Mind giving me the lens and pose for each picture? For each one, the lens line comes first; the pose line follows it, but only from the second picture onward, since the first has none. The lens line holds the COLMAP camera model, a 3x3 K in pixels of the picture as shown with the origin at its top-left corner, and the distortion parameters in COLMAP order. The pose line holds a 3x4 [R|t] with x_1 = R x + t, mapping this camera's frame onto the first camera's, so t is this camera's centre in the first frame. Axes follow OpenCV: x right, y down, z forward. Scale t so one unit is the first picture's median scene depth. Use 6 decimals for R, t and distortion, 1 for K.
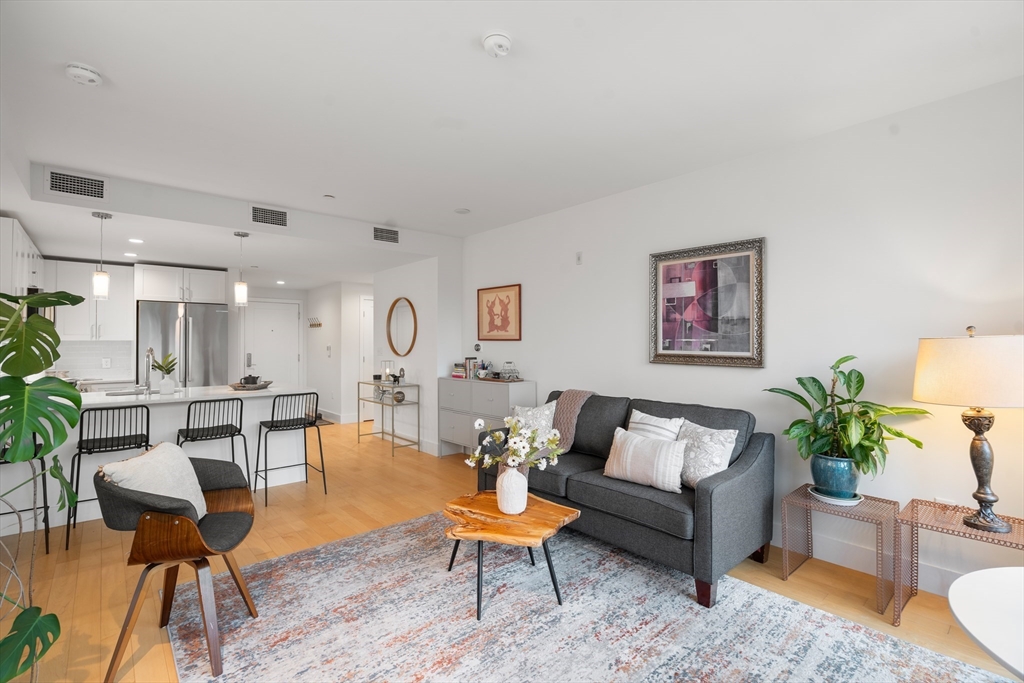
lens RADIAL K [[465.4, 0, 511.8], [0, 465.4, 338.5], [0, 0, 1]] dist [-0.004368, 0.000244]
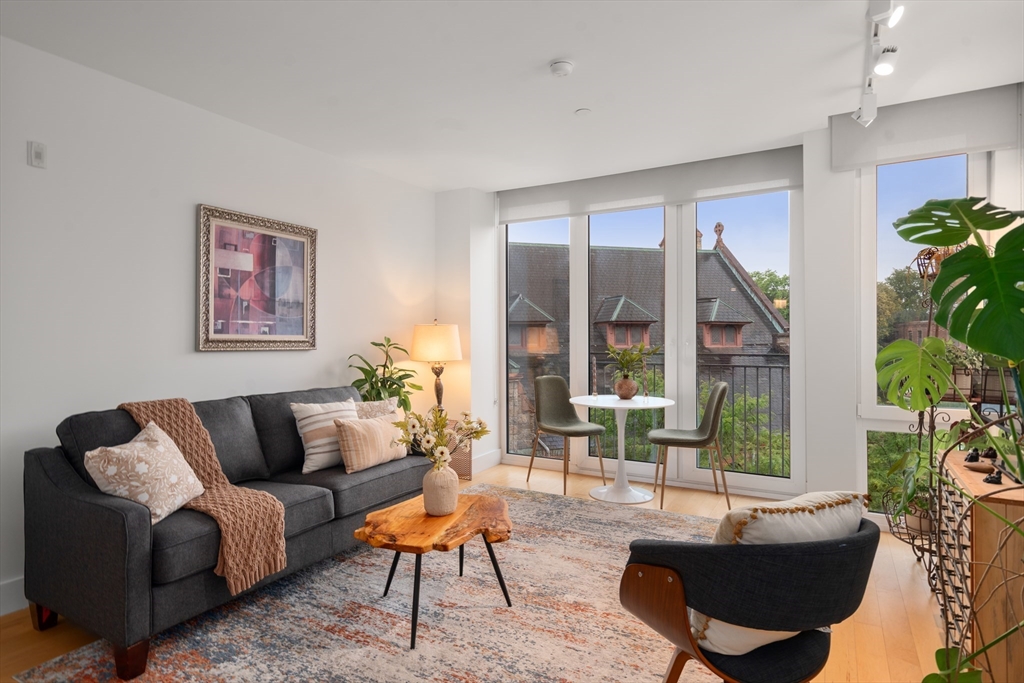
lens RADIAL K [[567.5, 0, 506.9], [0, 567.5, 335.4], [0, 0, 1]] dist [0.012041, 0.000950]
pose [[-0.322554, 0.005421, 0.946536, -0.728160], [-0.004250, 0.999965, -0.007175, 0.032221], [-0.946542, -0.006337, -0.322520, 0.852008]]
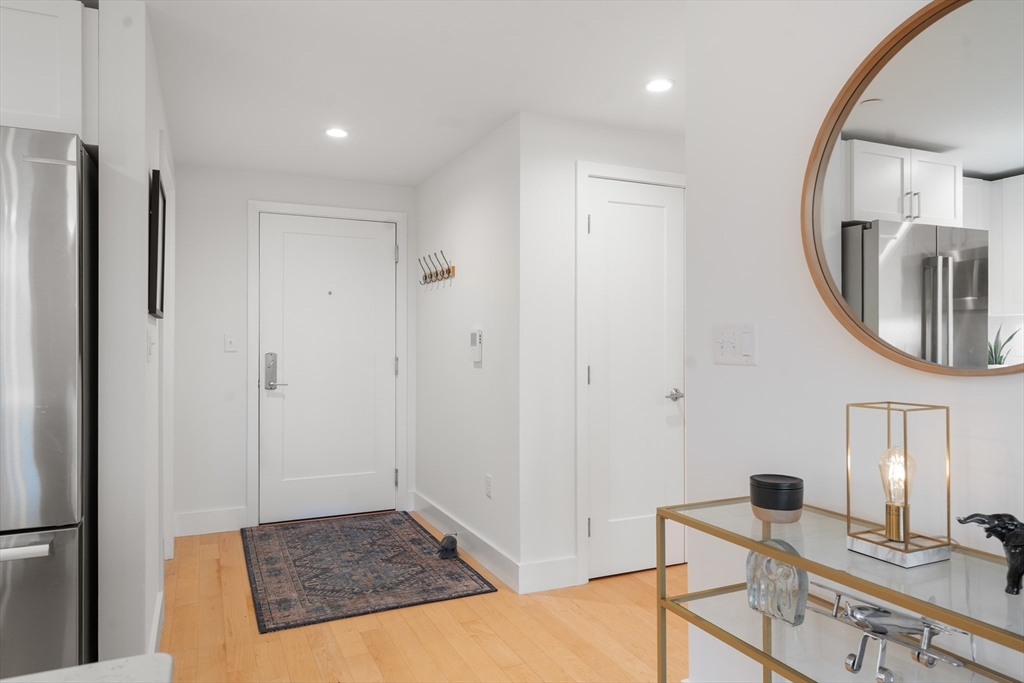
lens RADIAL K [[664.8, 0, 513.5], [0, 664.8, 342.5], [0, 0, 1]] dist [-0.000663, 0.002772]
pose [[0.960498, 0.000557, -0.278287, -0.541994], [0.002004, 0.999958, 0.008916, 0.043485], [0.278280, -0.009121, 0.960457, 1.267681]]
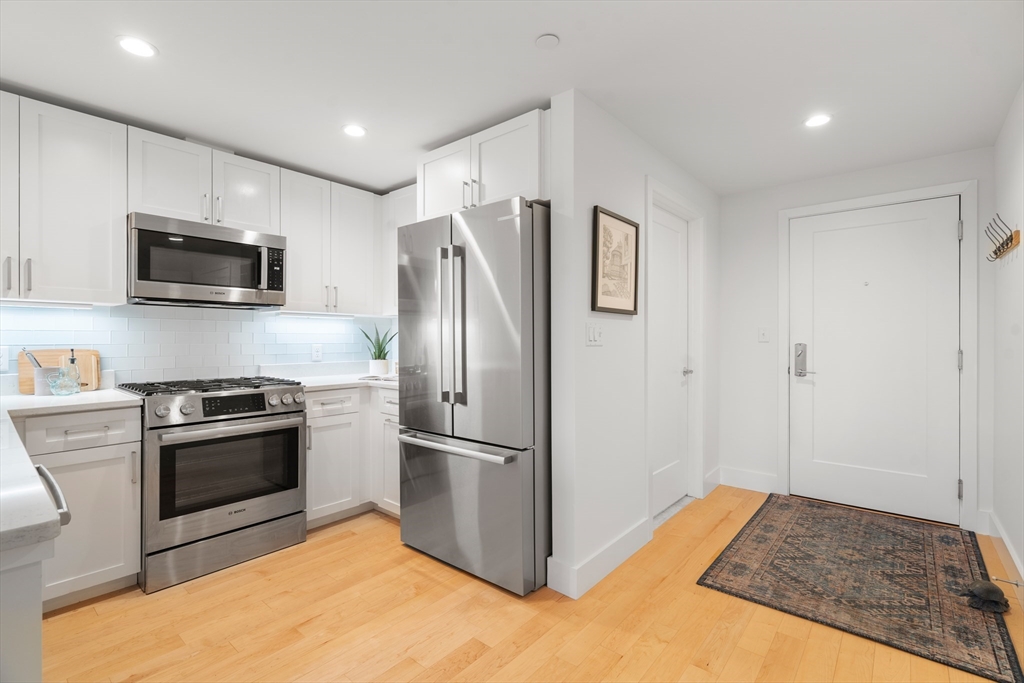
lens RADIAL K [[465.4, 0, 512.6], [0, 465.4, 340.5], [0, 0, 1]] dist [-0.004368, 0.000244]
pose [[0.143860, 0.004153, -0.989589, -0.457390], [0.009138, 0.999943, 0.005525, 0.056021], [0.989556, -0.009838, 0.143814, 1.598872]]
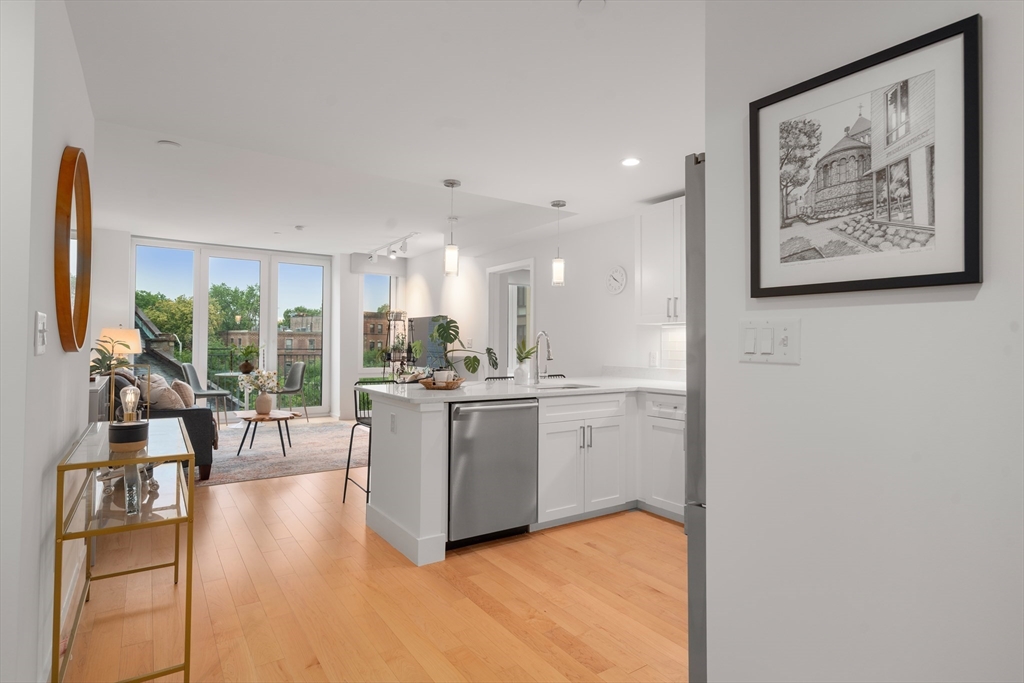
lens RADIAL K [[536.6, 0, 510.9], [0, 536.6, 341.0], [0, 0, 1]] dist [-0.003686, -0.000117]
pose [[-0.992198, -0.003715, 0.124620, -0.940022], [-0.005620, 0.999873, -0.014943, 0.058562], [-0.124549, -0.015527, -0.992092, 2.211655]]
